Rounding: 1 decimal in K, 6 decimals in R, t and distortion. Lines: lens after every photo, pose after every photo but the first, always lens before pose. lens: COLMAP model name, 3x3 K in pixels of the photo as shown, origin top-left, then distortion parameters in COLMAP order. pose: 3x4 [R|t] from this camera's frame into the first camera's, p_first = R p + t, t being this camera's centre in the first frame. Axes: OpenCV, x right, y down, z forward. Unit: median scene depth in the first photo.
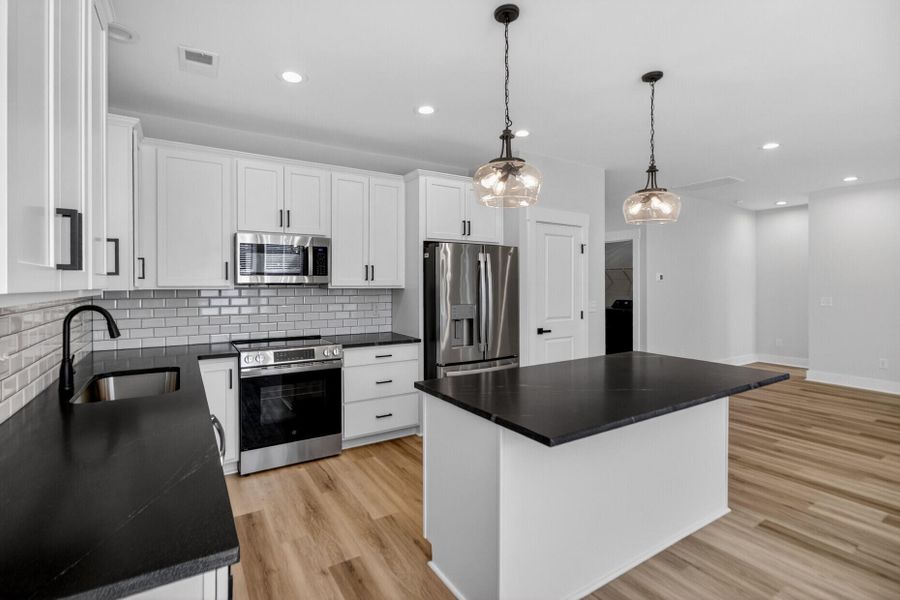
lens RADIAL K [[419.0, 0, 433.1], [0, 419.0, 292.3], [0, 0, 1]] dist [0.000428, 0.000653]
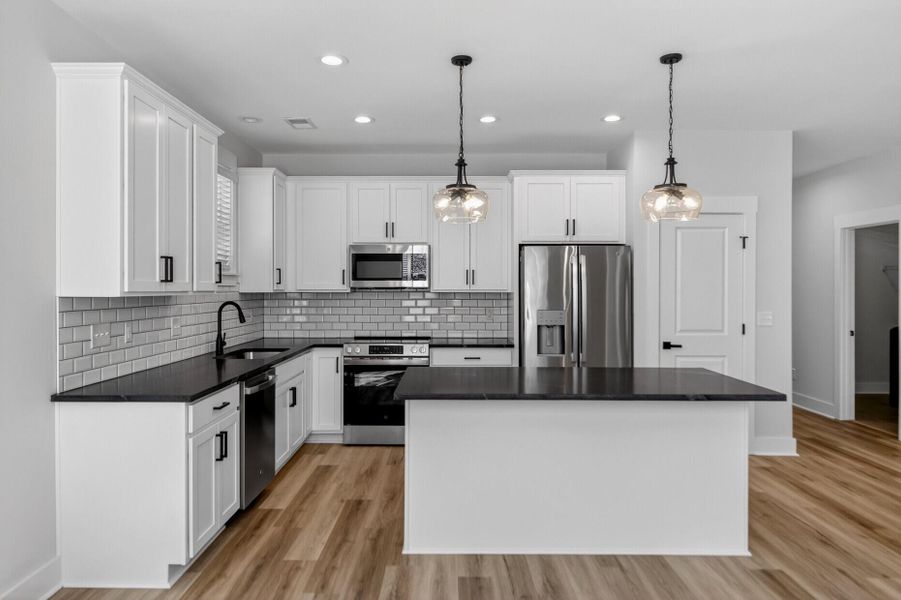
lens RADIAL K [[591.1, 0, 450.5], [0, 591.1, 300.0], [0, 0, 1]] dist [-0.002565, 0.000229]
pose [[0.847552, 0.012967, -0.530553, 0.697703], [-0.011927, 0.999914, 0.005385, 0.002651], [0.530578, 0.001764, 0.847635, -0.291513]]
